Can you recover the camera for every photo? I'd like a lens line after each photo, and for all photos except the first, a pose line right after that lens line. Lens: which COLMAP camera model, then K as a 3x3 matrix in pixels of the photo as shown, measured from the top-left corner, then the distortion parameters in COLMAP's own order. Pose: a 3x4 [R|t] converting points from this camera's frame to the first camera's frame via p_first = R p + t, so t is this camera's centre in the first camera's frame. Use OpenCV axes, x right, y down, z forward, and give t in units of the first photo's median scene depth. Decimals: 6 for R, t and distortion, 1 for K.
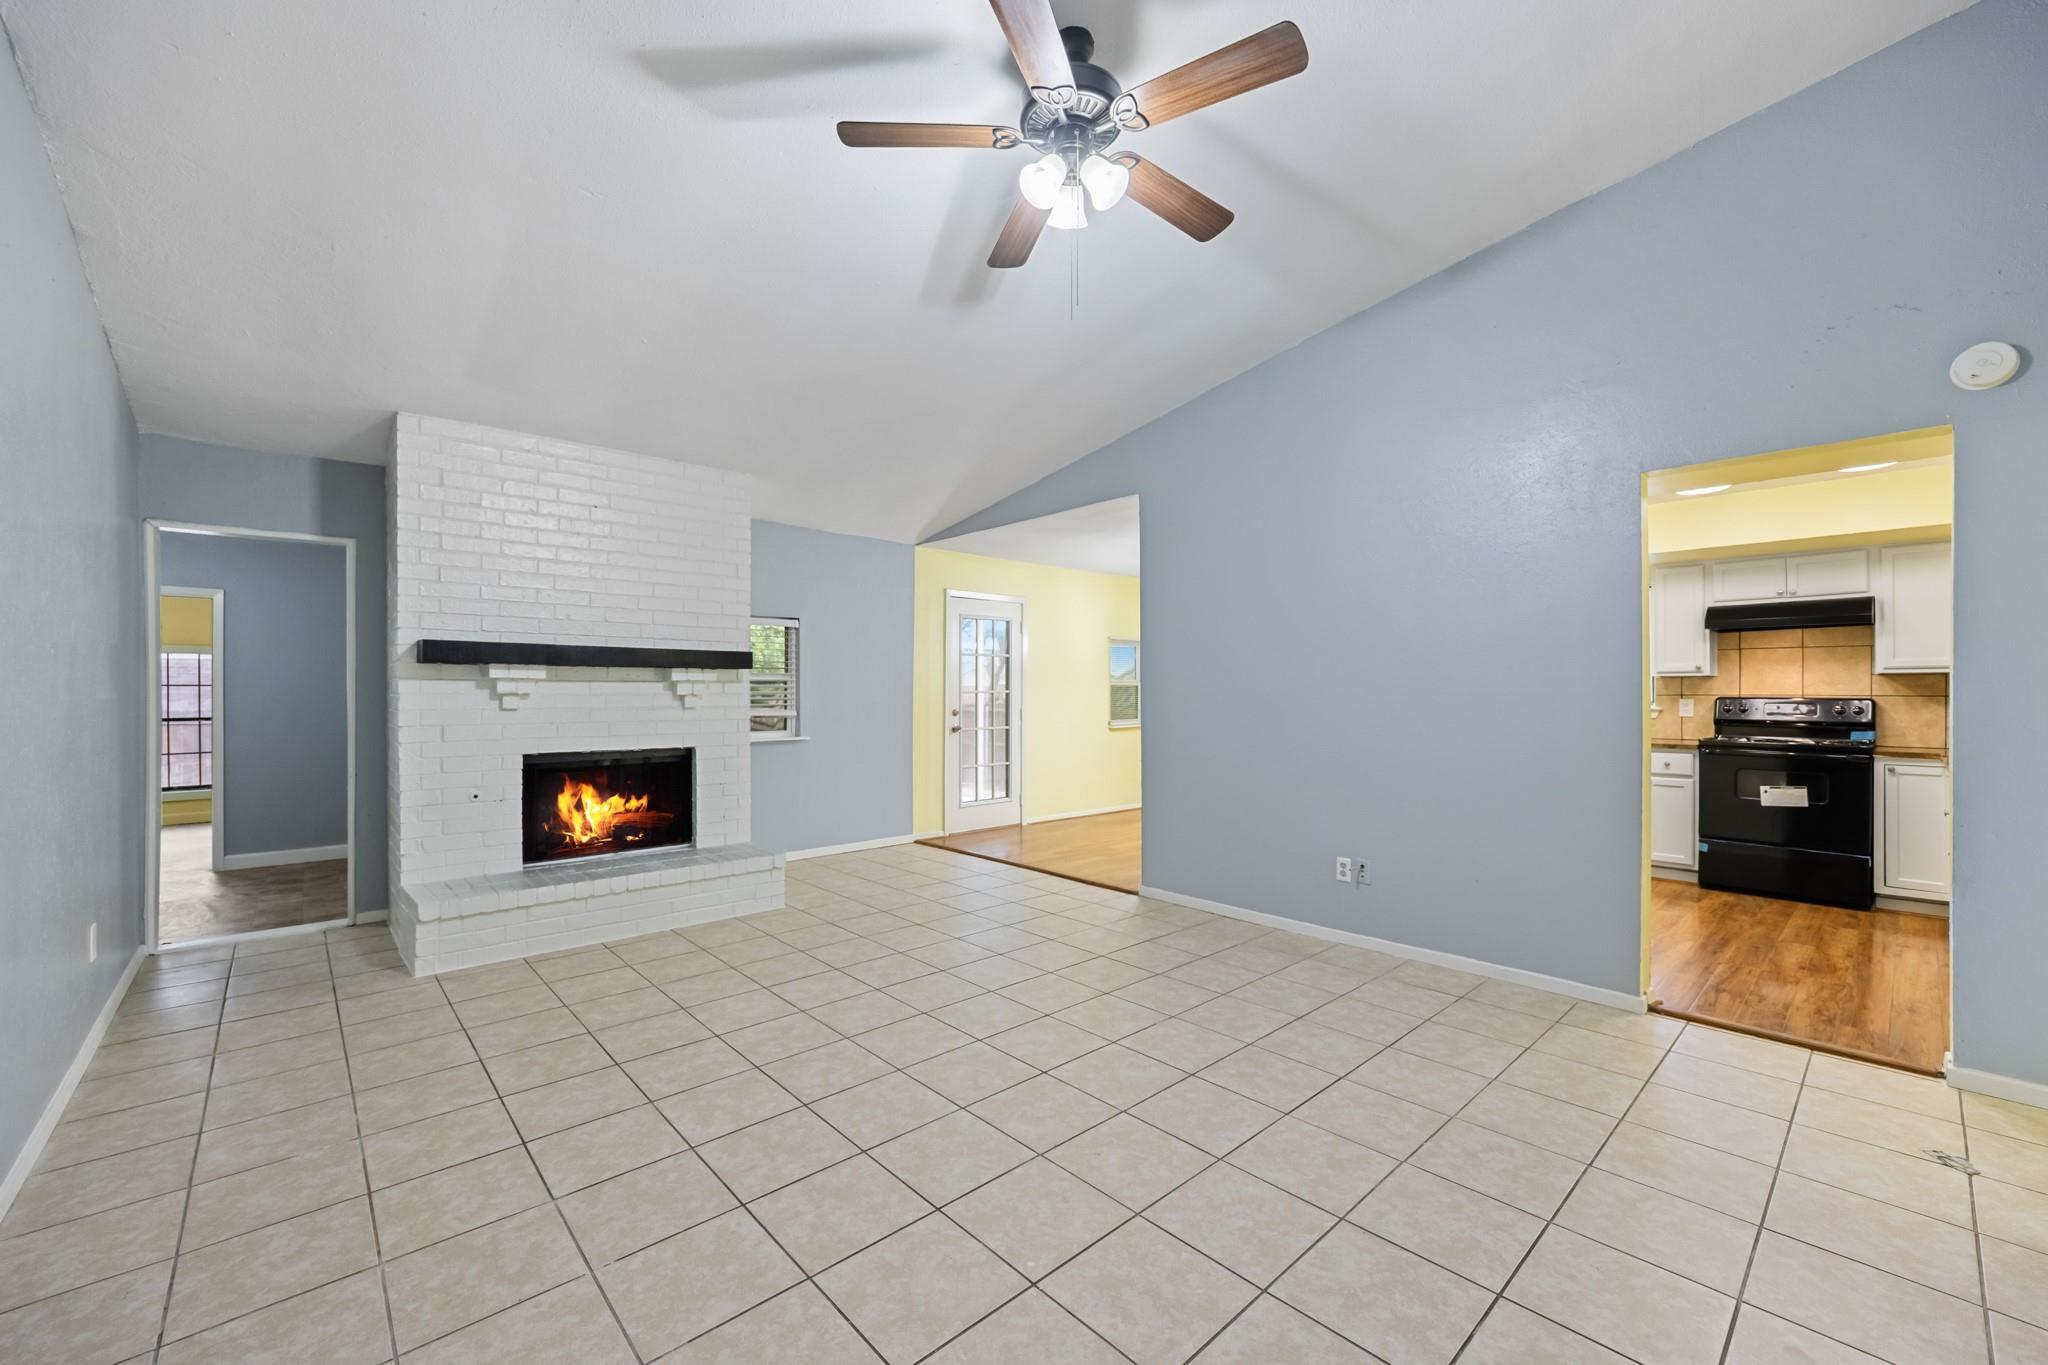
lens RADIAL K [[820.4, 0, 1036.2], [0, 820.4, 689.0], [0, 0, 1]] dist [-0.008593, 0.000384]
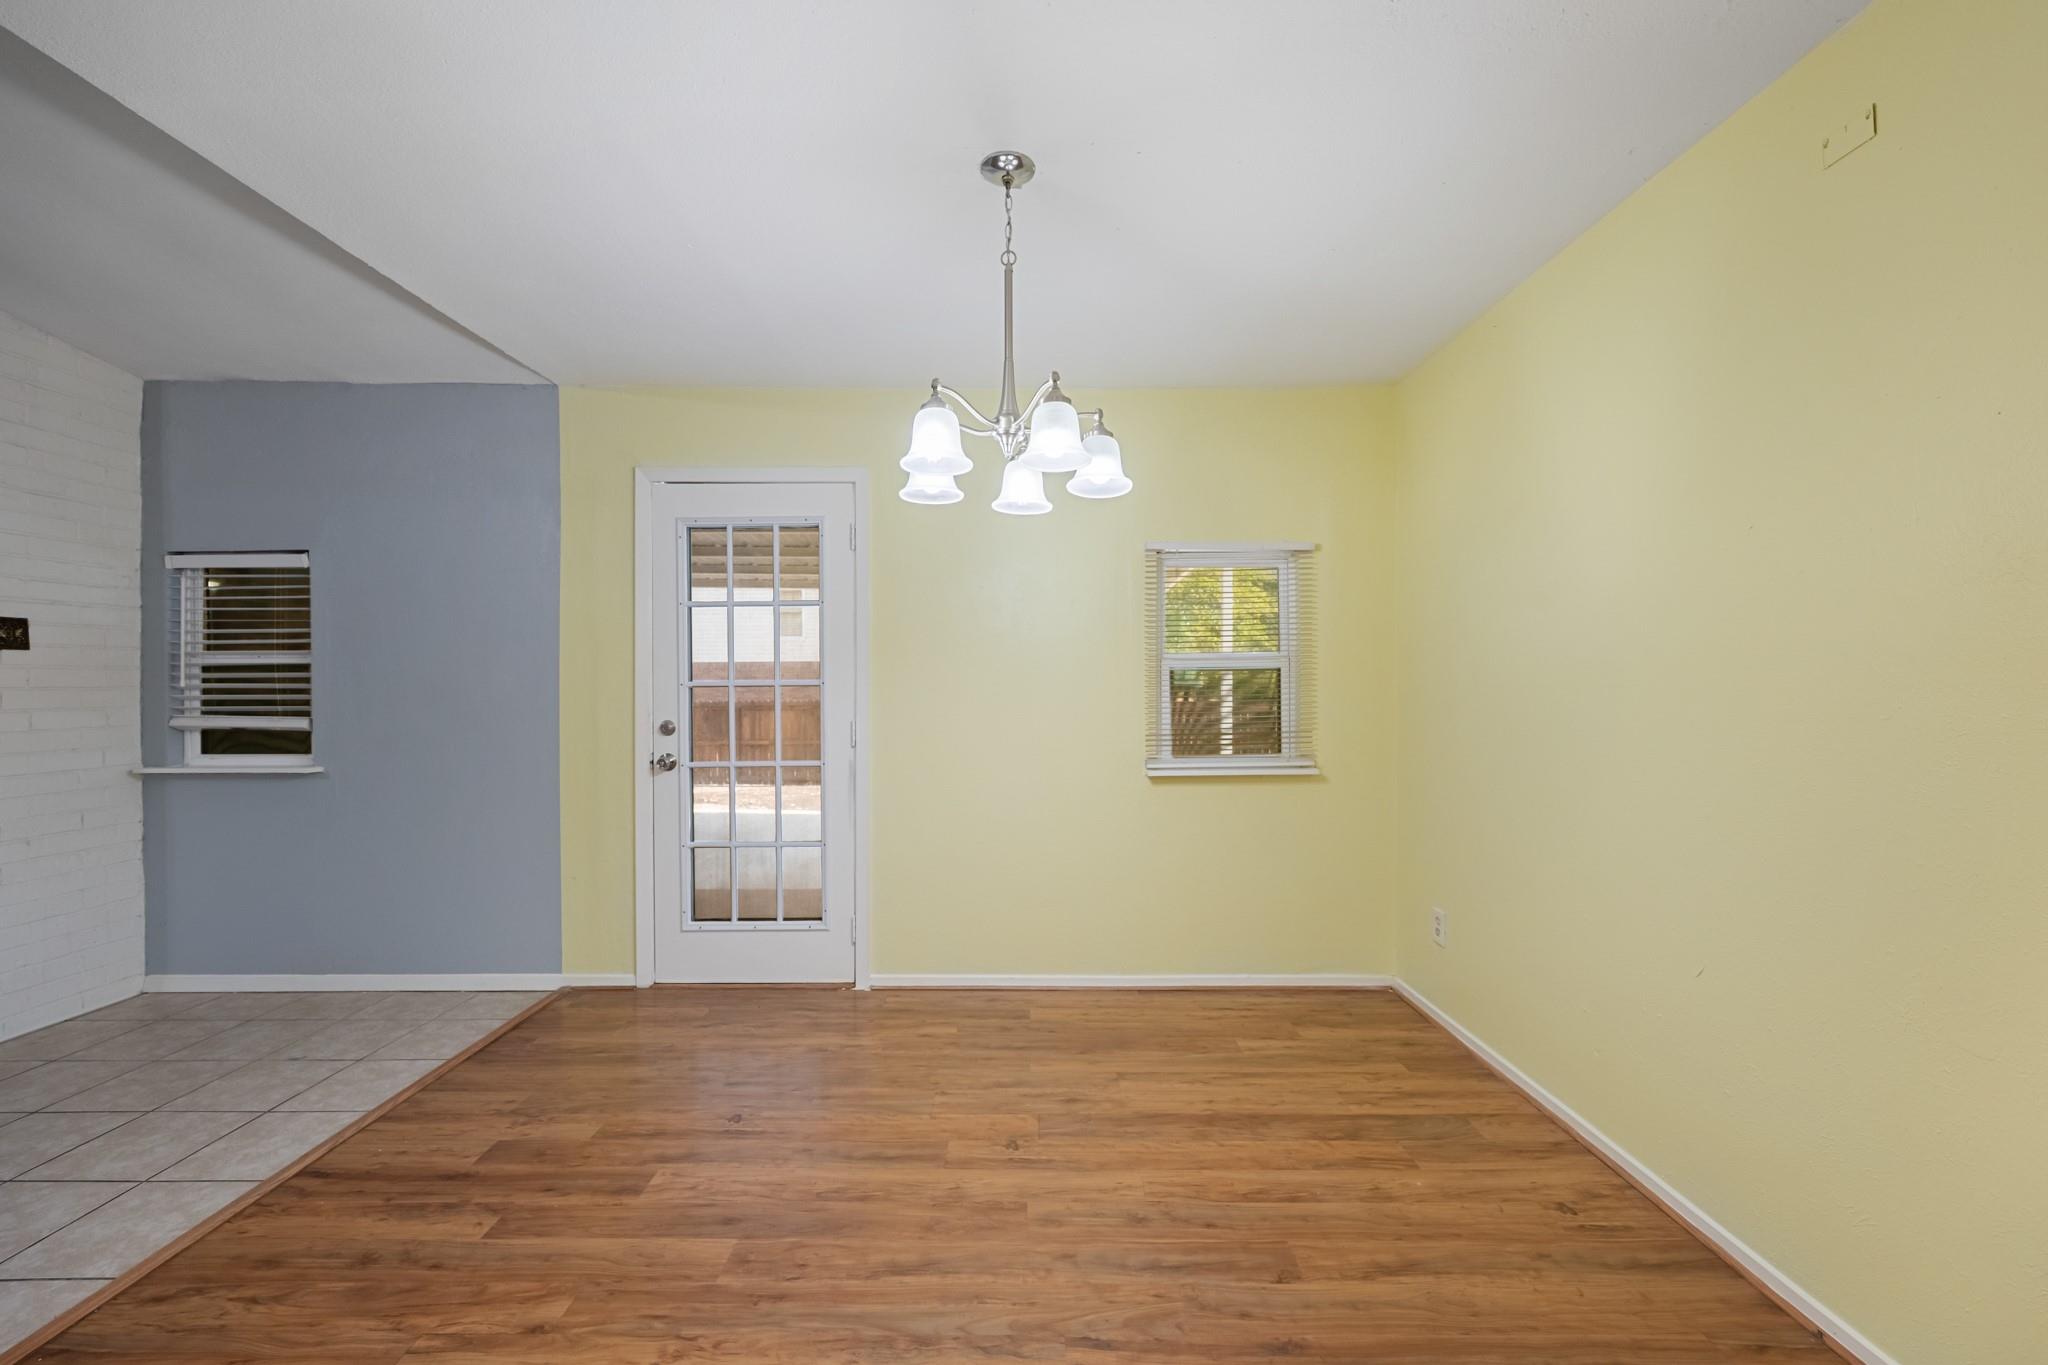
lens RADIAL K [[834.6, 0, 1025.1], [0, 834.6, 690.4], [0, 0, 1]] dist [-0.002421, 0.000037]
pose [[0.740319, -0.002203, -0.672252, 0.659359], [0.006349, 0.999973, 0.003715, 0.011508], [0.672226, -0.007018, 0.740313, 1.367533]]
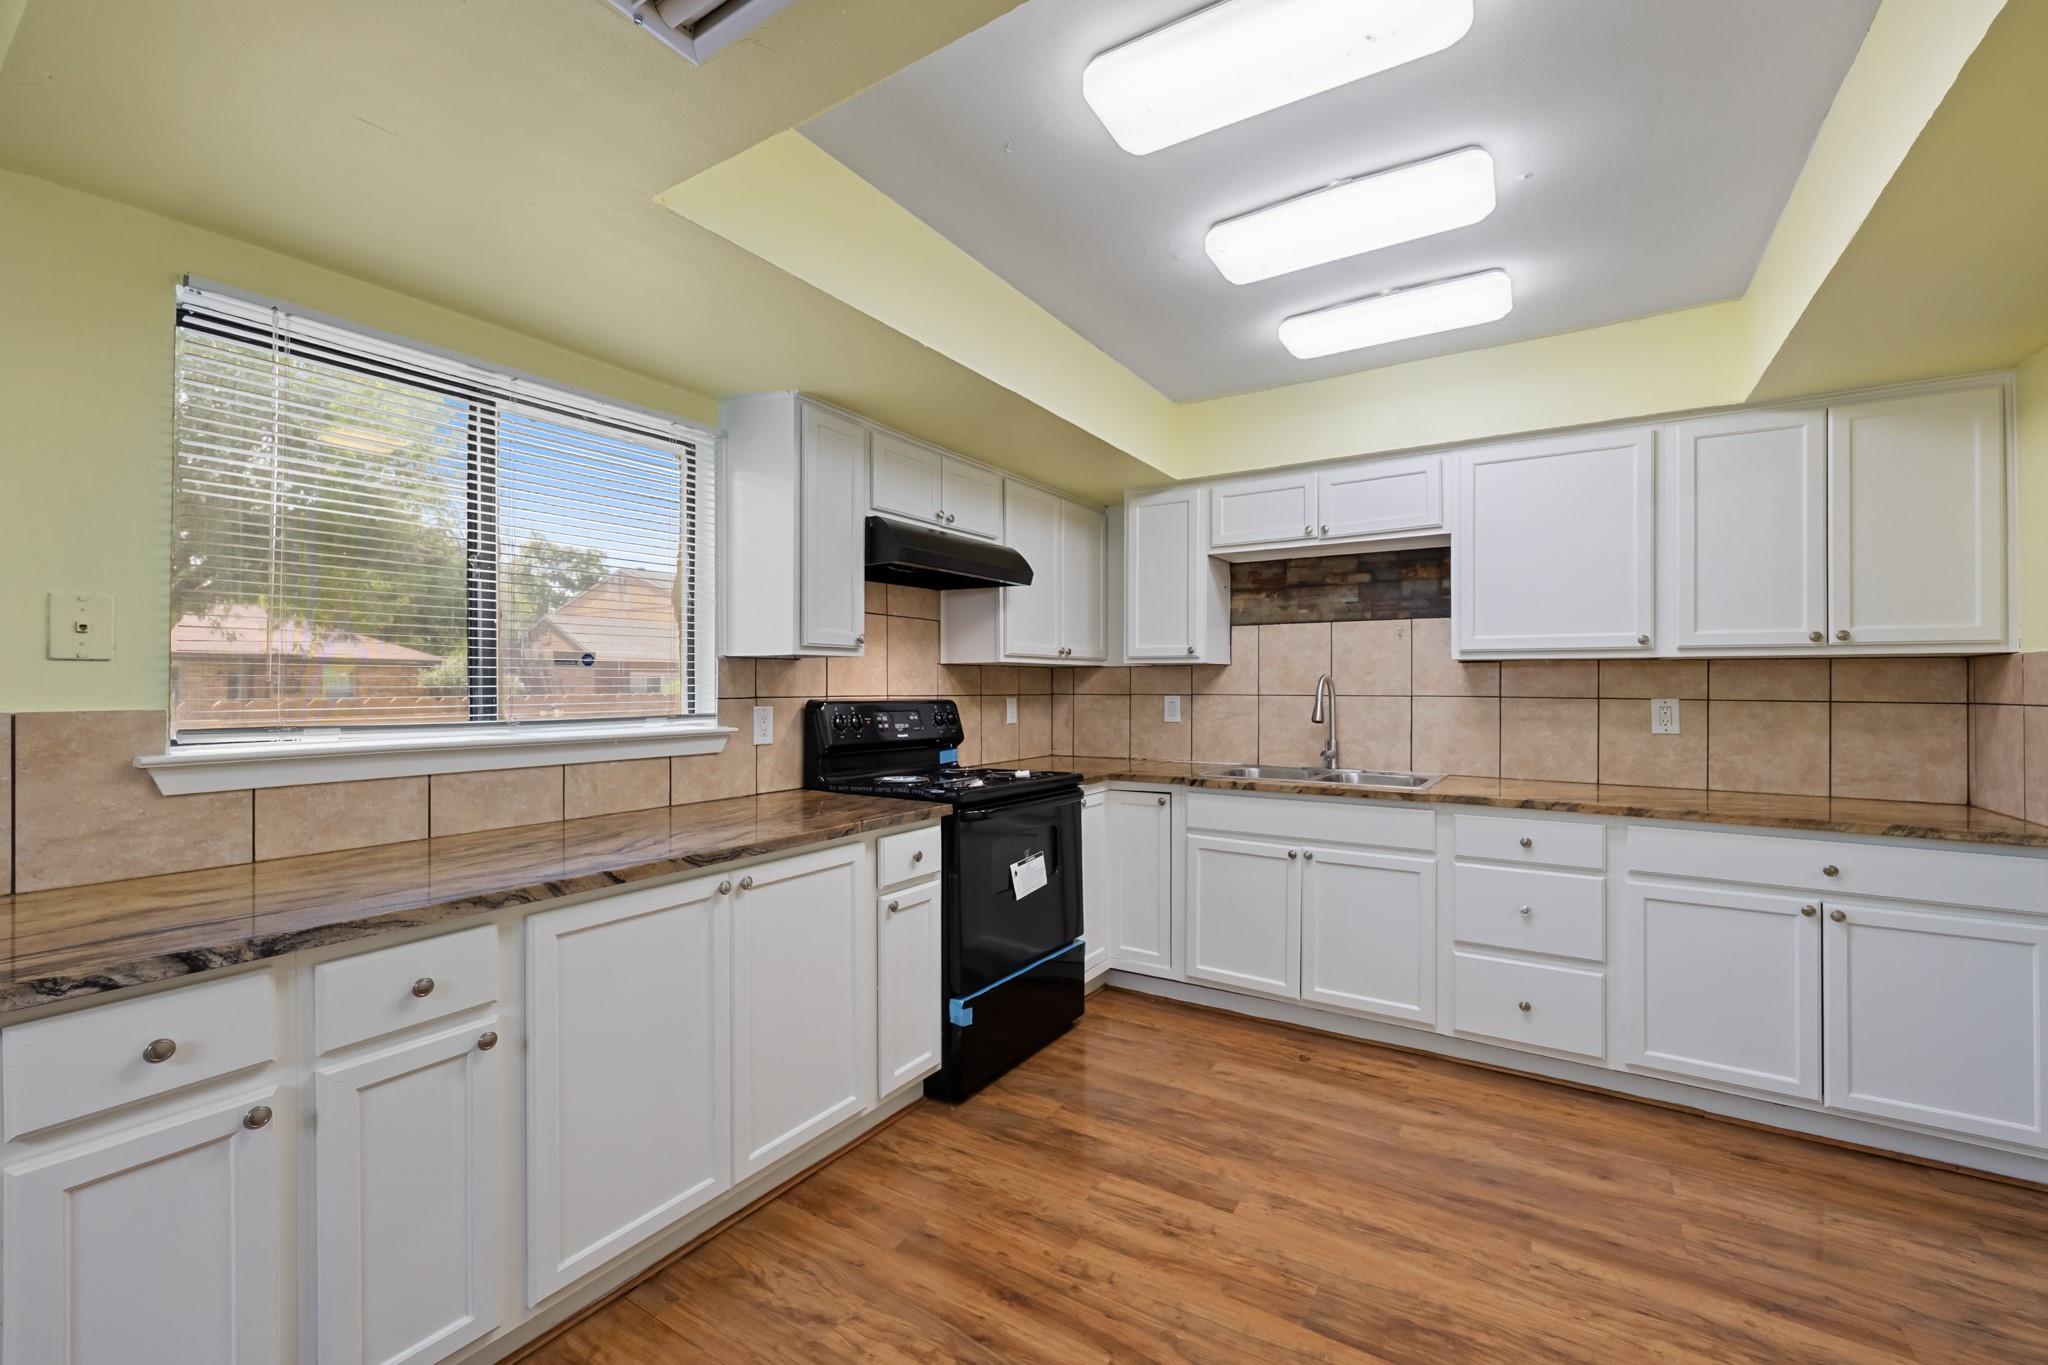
lens RADIAL K [[846.0, 0, 1012.2], [0, 846.0, 685.8], [0, 0, 1]] dist [-0.001658, -0.000058]
pose [[-0.244383, 0.000522, 0.969679, 0.416816], [-0.005470, 0.999983, -0.001917, 0.001243], [-0.969663, -0.005773, -0.244376, 1.379245]]
